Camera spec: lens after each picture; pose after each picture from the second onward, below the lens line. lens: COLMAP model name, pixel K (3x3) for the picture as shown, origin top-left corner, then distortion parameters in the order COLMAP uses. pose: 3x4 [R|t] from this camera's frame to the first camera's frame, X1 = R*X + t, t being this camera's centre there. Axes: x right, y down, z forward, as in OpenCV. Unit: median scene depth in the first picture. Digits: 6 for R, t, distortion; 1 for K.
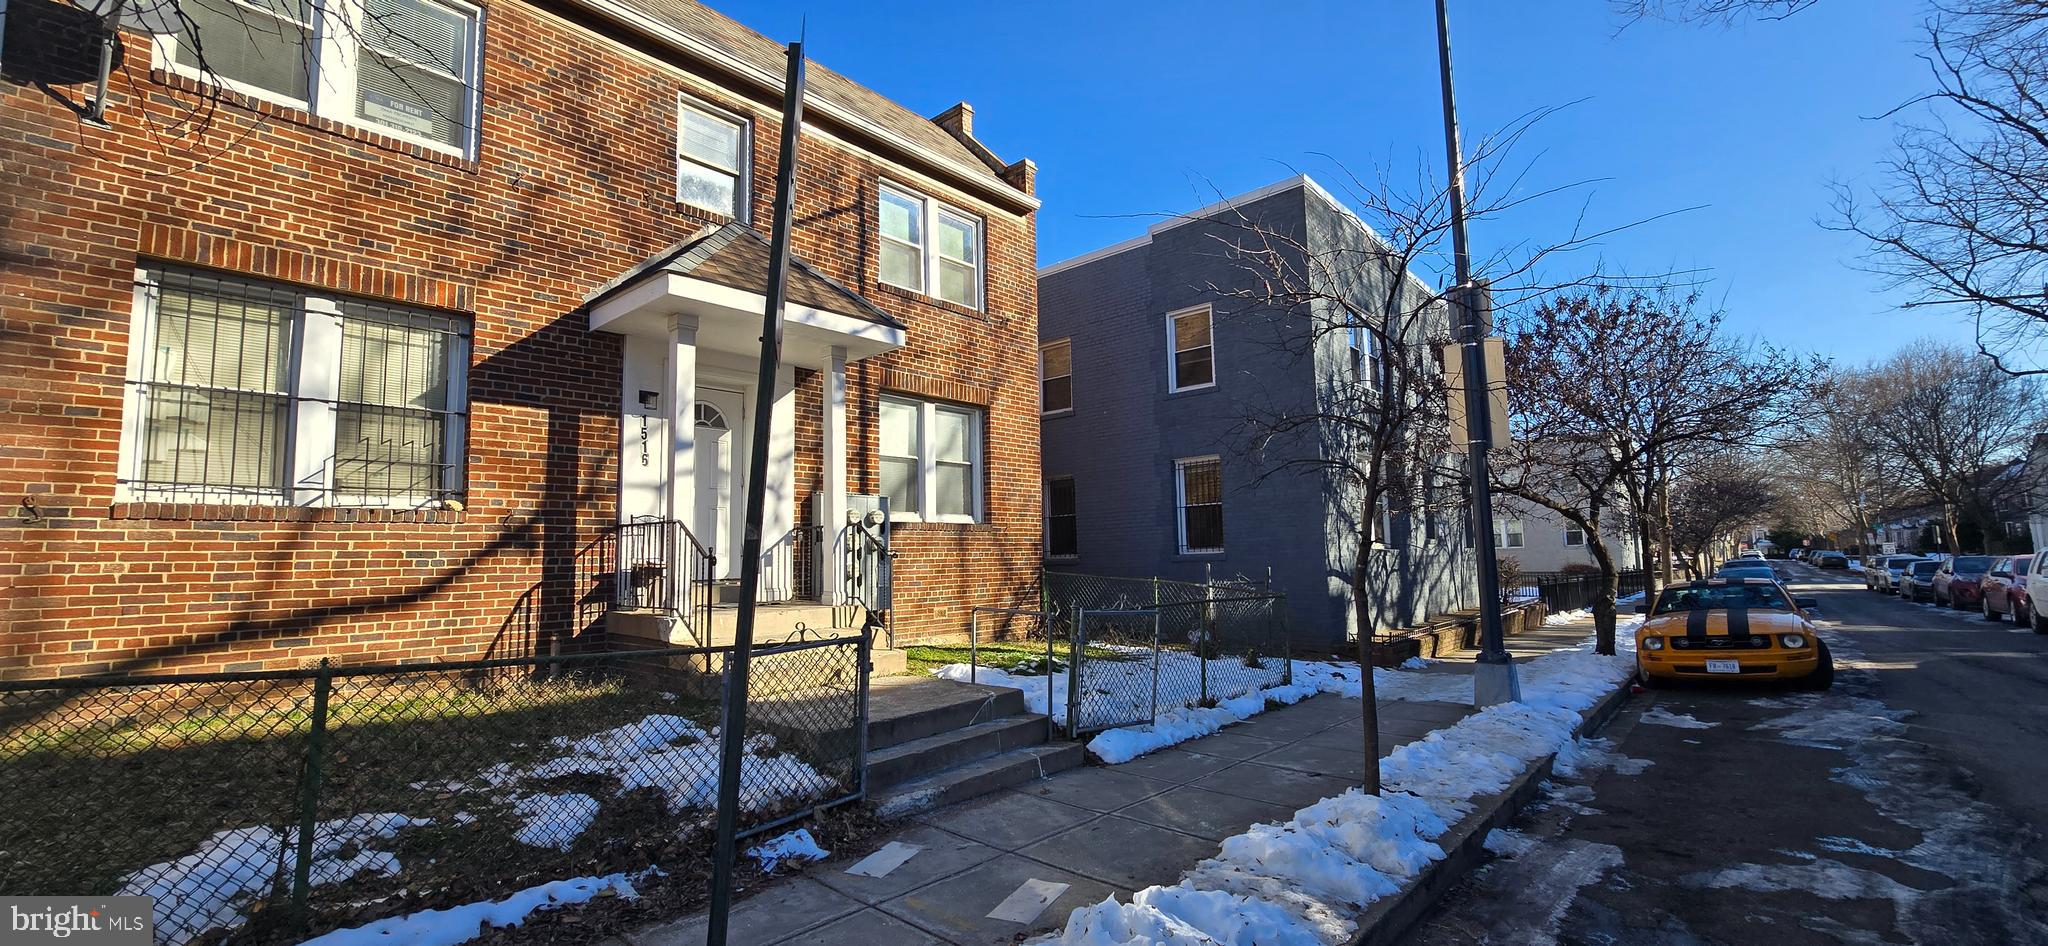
lens RADIAL K [[838.8, 0, 1035.3], [0, 838.8, 478.8], [0, 0, 1]] dist [-0.003715, -0.001316]
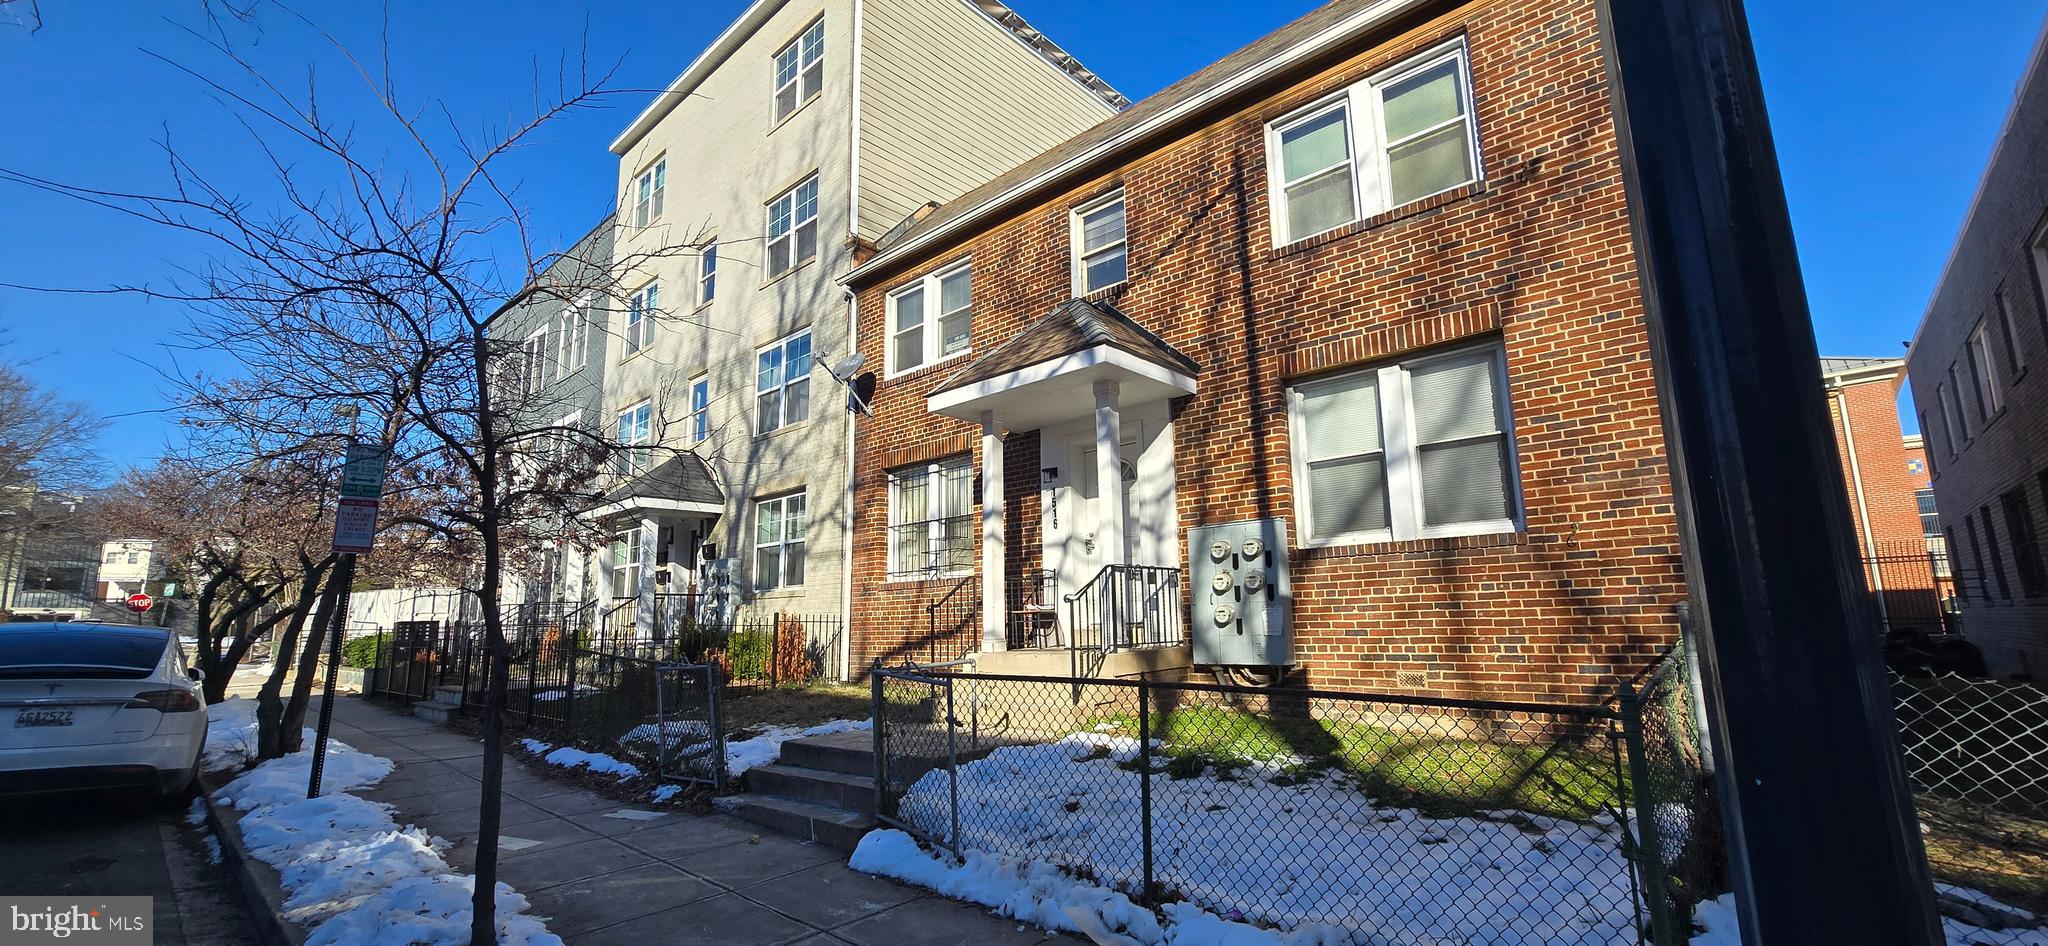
lens RADIAL K [[838.8, 0, 1026.4], [0, 838.8, 479.4], [0, 0, 1]] dist [-0.003715, -0.001316]
pose [[-0.032808, -0.151744, -0.987875, 0.826649], [0.116791, 0.981054, -0.154575, 0.107991], [0.992615, -0.120446, -0.014464, 1.073698]]
